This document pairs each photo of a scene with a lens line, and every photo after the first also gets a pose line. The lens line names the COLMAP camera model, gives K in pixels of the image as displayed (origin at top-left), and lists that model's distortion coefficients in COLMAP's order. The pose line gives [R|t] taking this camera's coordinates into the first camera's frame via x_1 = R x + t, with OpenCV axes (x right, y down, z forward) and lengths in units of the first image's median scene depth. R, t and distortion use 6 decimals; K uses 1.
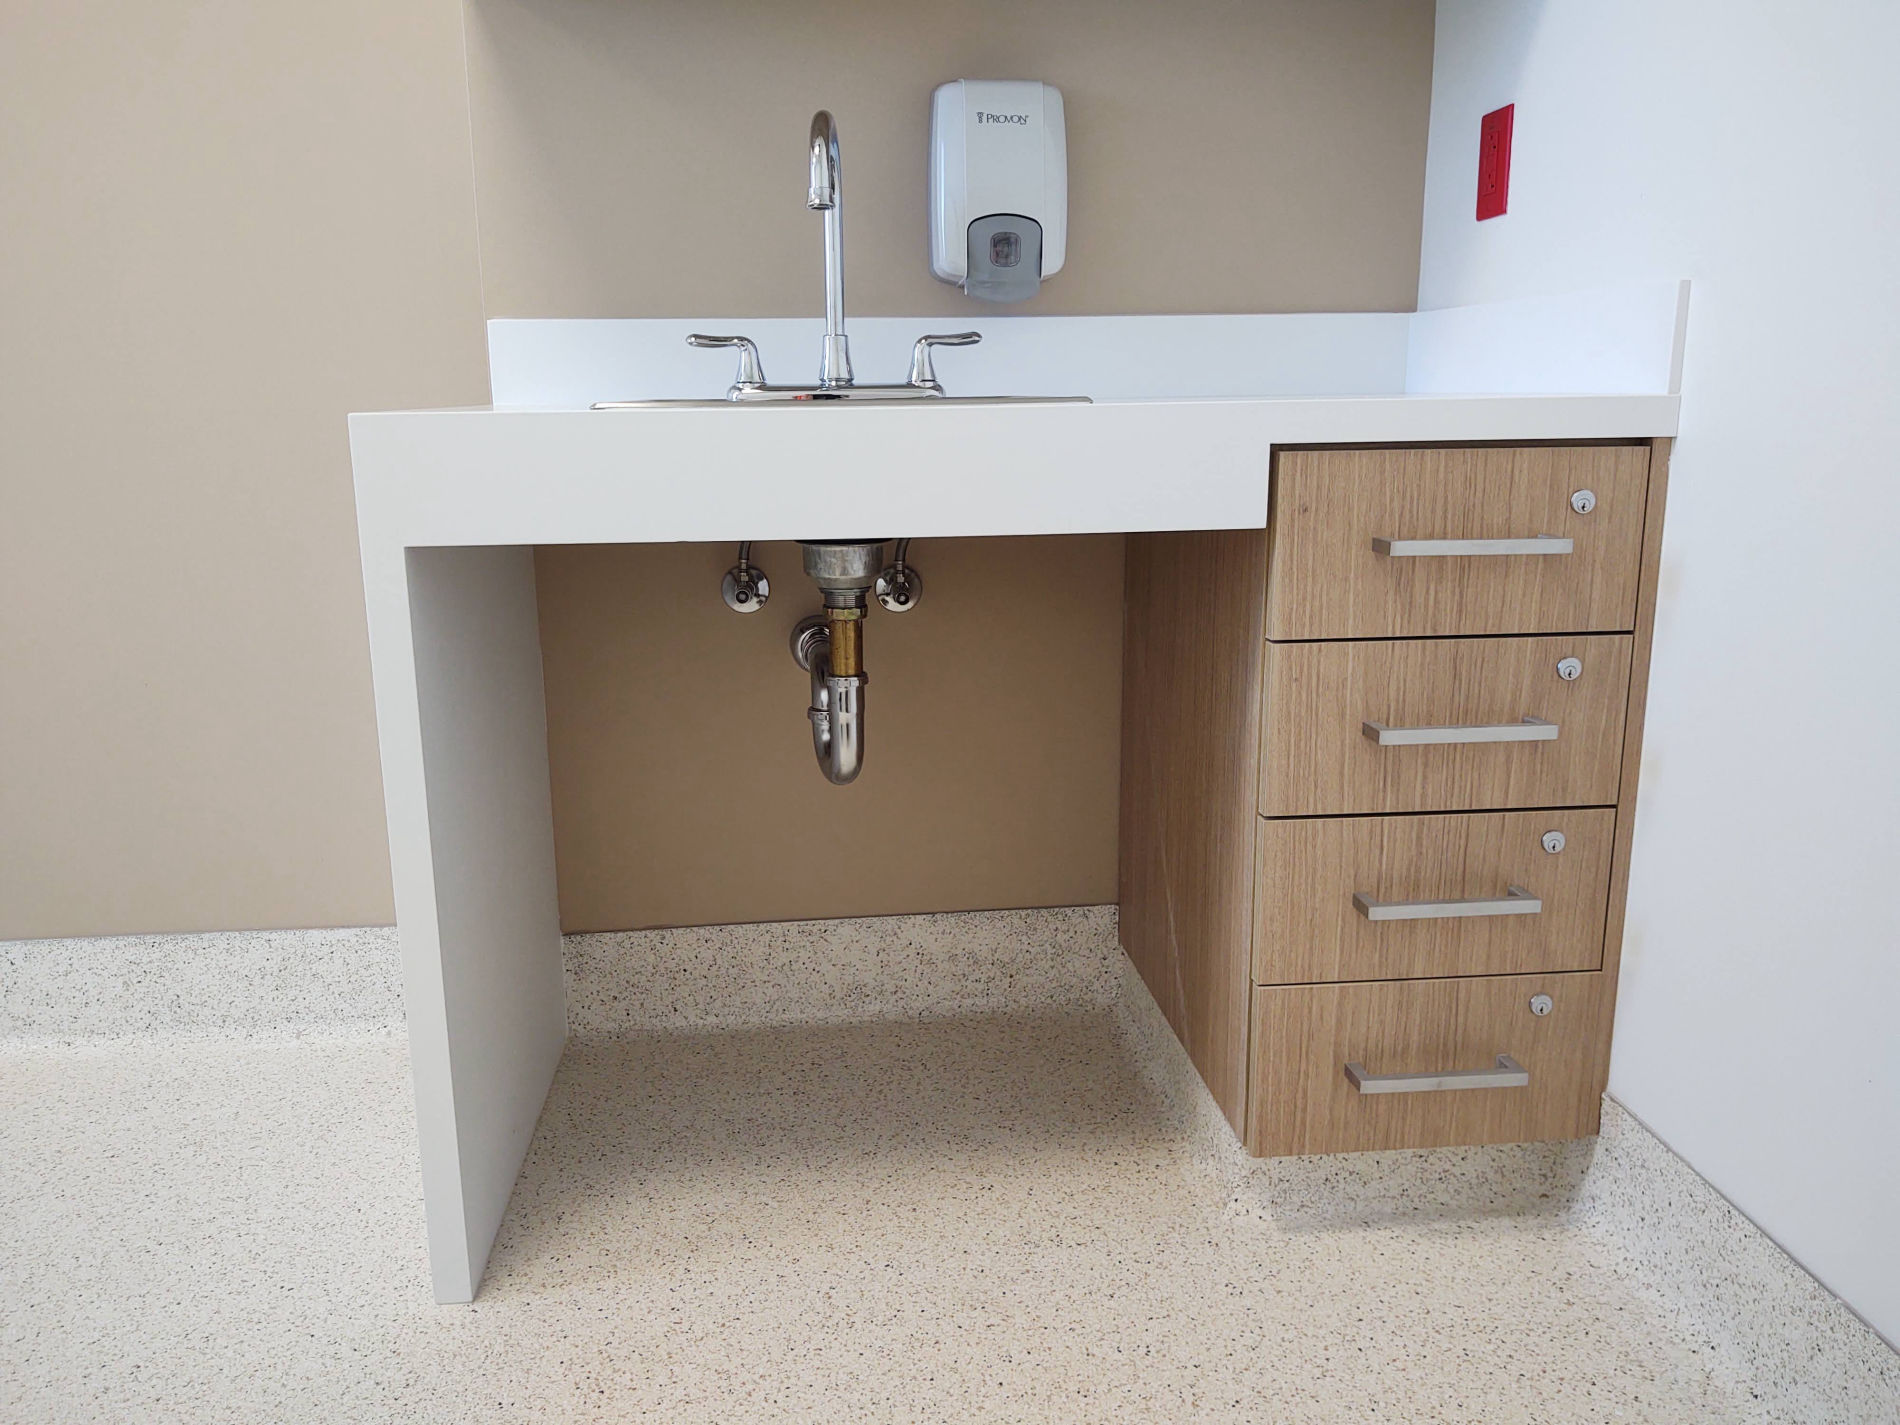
lens RADIAL K [[1456.7, 0, 945.2], [0, 1456.7, 714.9], [0, 0, 1]] dist [-0.020771, 0.002051]
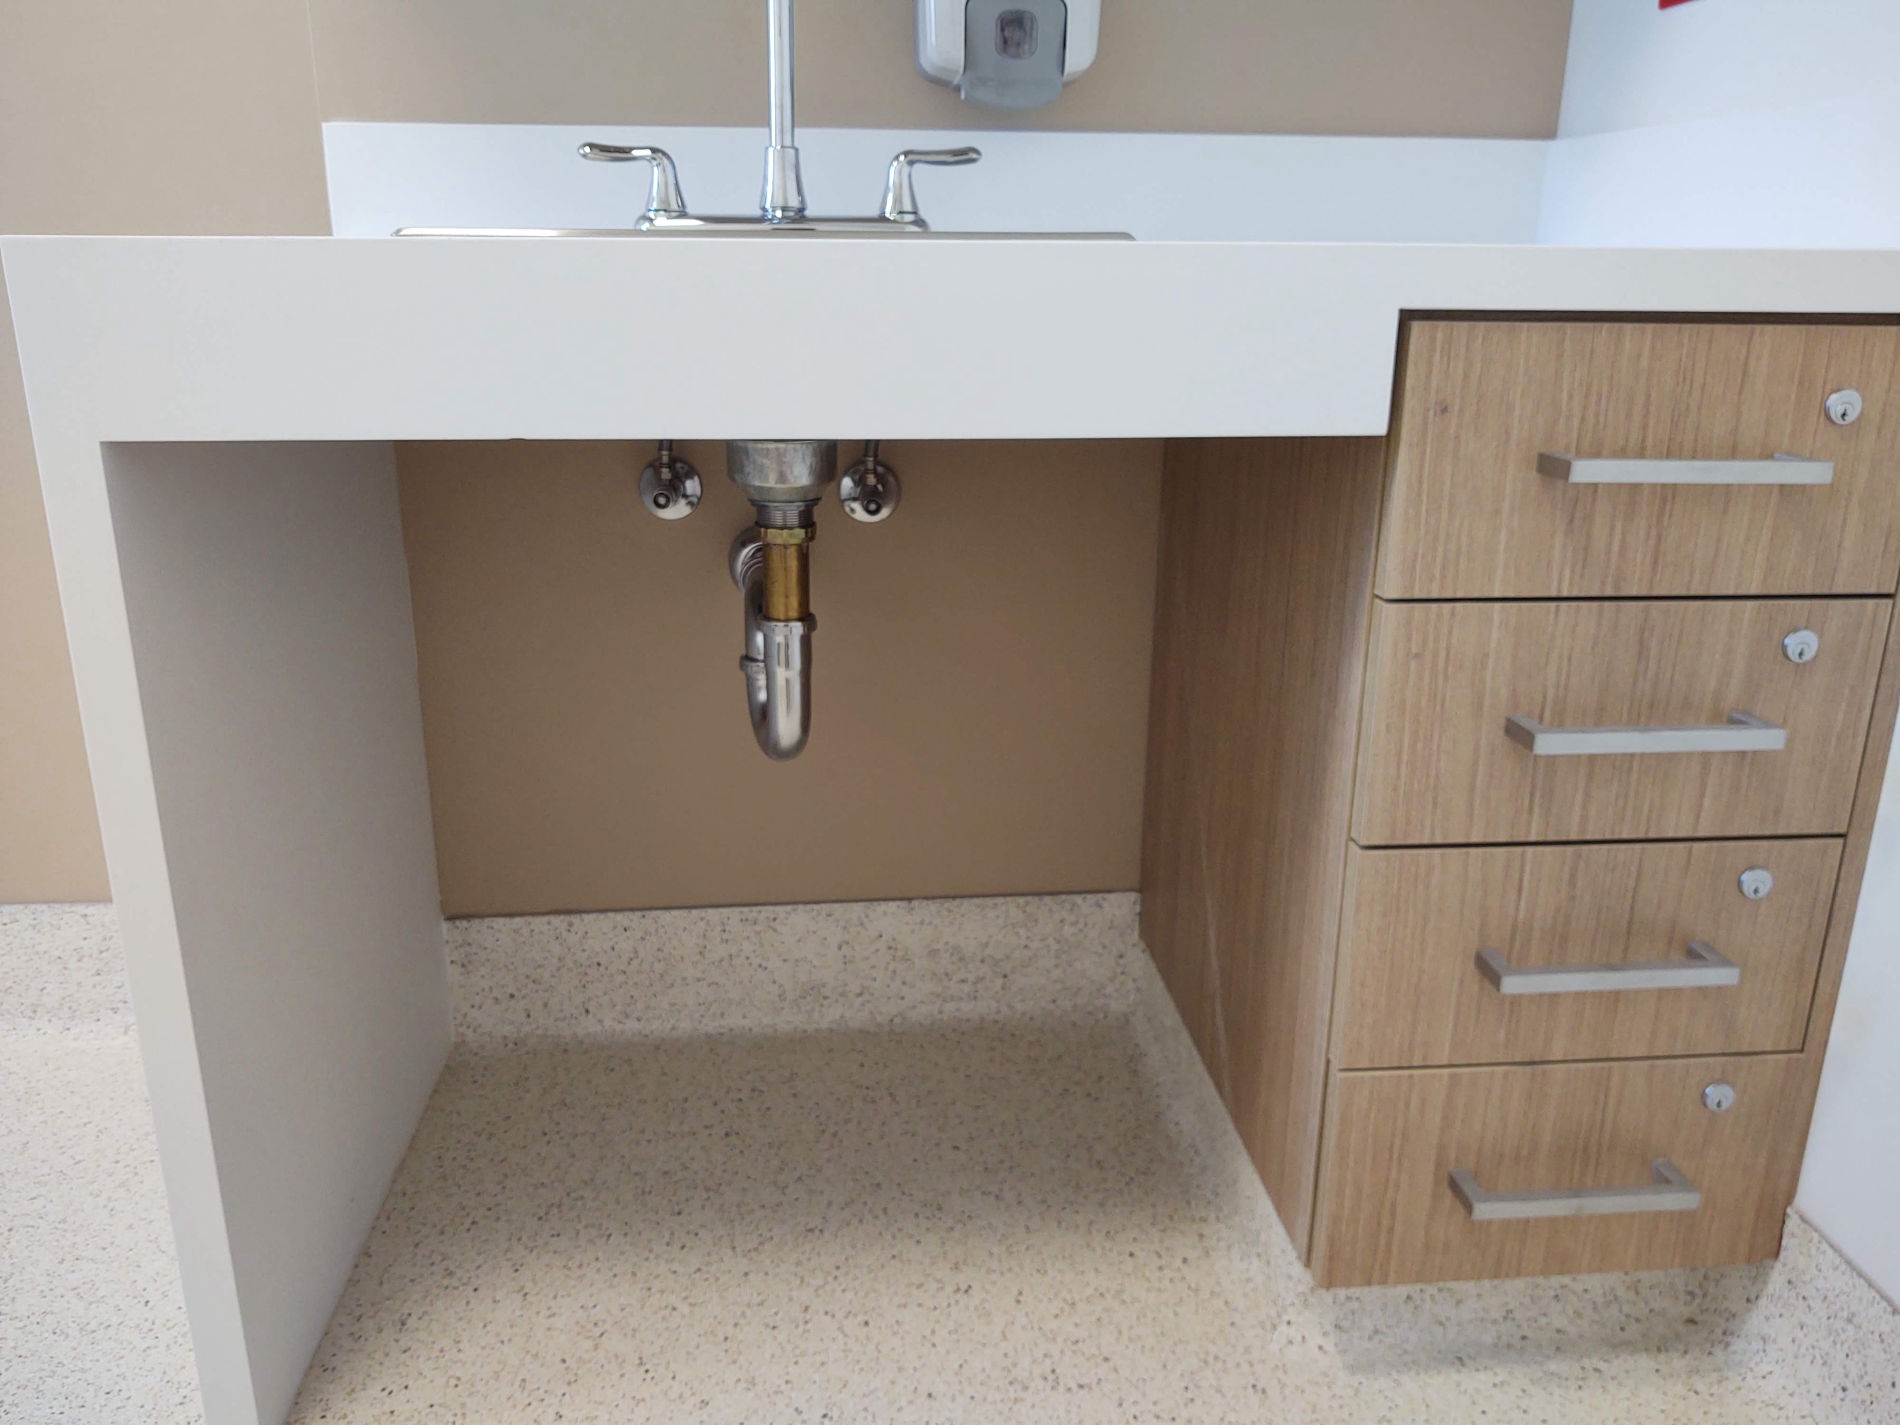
lens RADIAL K [[1456.7, 0, 959.8], [0, 1456.7, 707.0], [0, 0, 1]] dist [-0.020771, 0.002051]
pose [[0.999796, 0.019899, 0.003564, 0.018488], [-0.020128, 0.996228, 0.084405, -0.047198], [-0.001871, -0.084460, 0.996425, 0.266831]]
